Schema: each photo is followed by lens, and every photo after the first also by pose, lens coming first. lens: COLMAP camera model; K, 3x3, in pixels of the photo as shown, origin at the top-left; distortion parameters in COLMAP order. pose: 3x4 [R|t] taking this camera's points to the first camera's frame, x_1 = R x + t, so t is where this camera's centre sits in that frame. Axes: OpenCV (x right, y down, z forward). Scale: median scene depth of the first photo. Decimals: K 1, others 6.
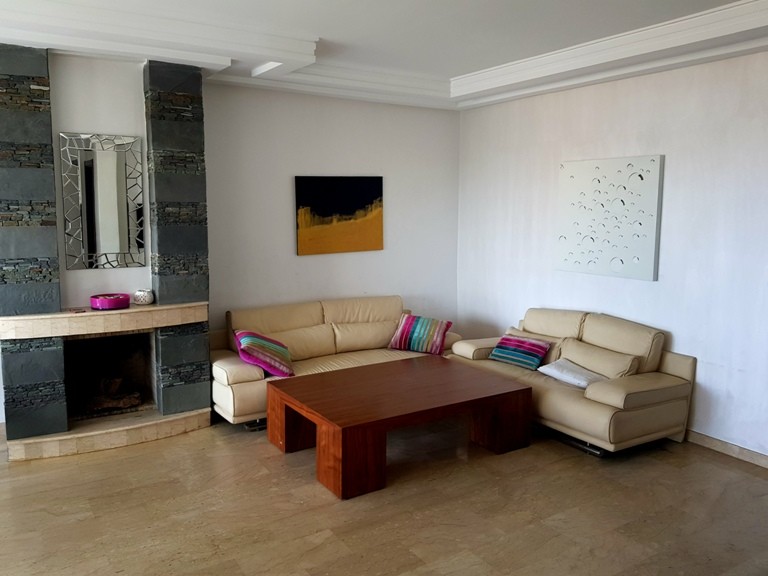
lens RADIAL K [[603.3, 0, 384.0], [0, 603.3, 288.0], [0, 0, 1]] dist [-0.000799, -0.010989]
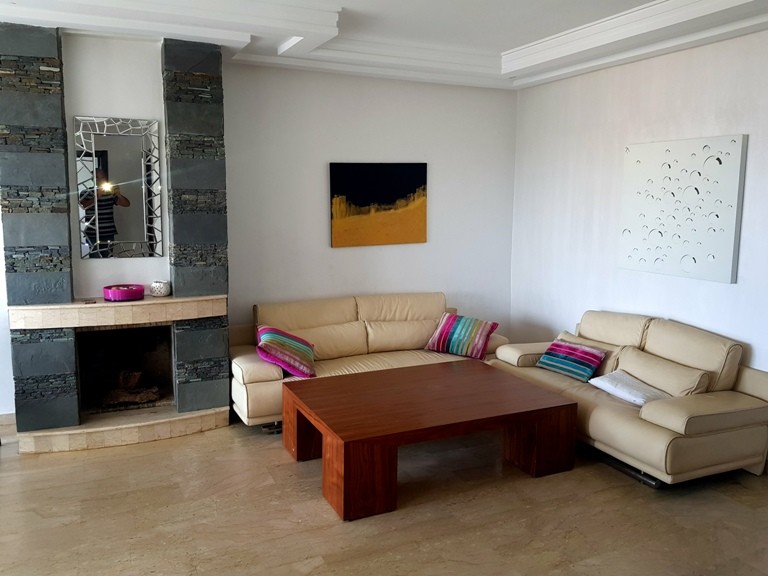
lens RADIAL K [[603.3, 0, 384.0], [0, 603.3, 288.0], [0, 0, 1]] dist [-0.000799, -0.010989]
pose [[0.990638, 0.023566, -0.134464, 0.083334], [-0.021868, 0.999662, 0.014093, -0.007373], [0.134750, -0.011020, 0.990818, 0.102463]]
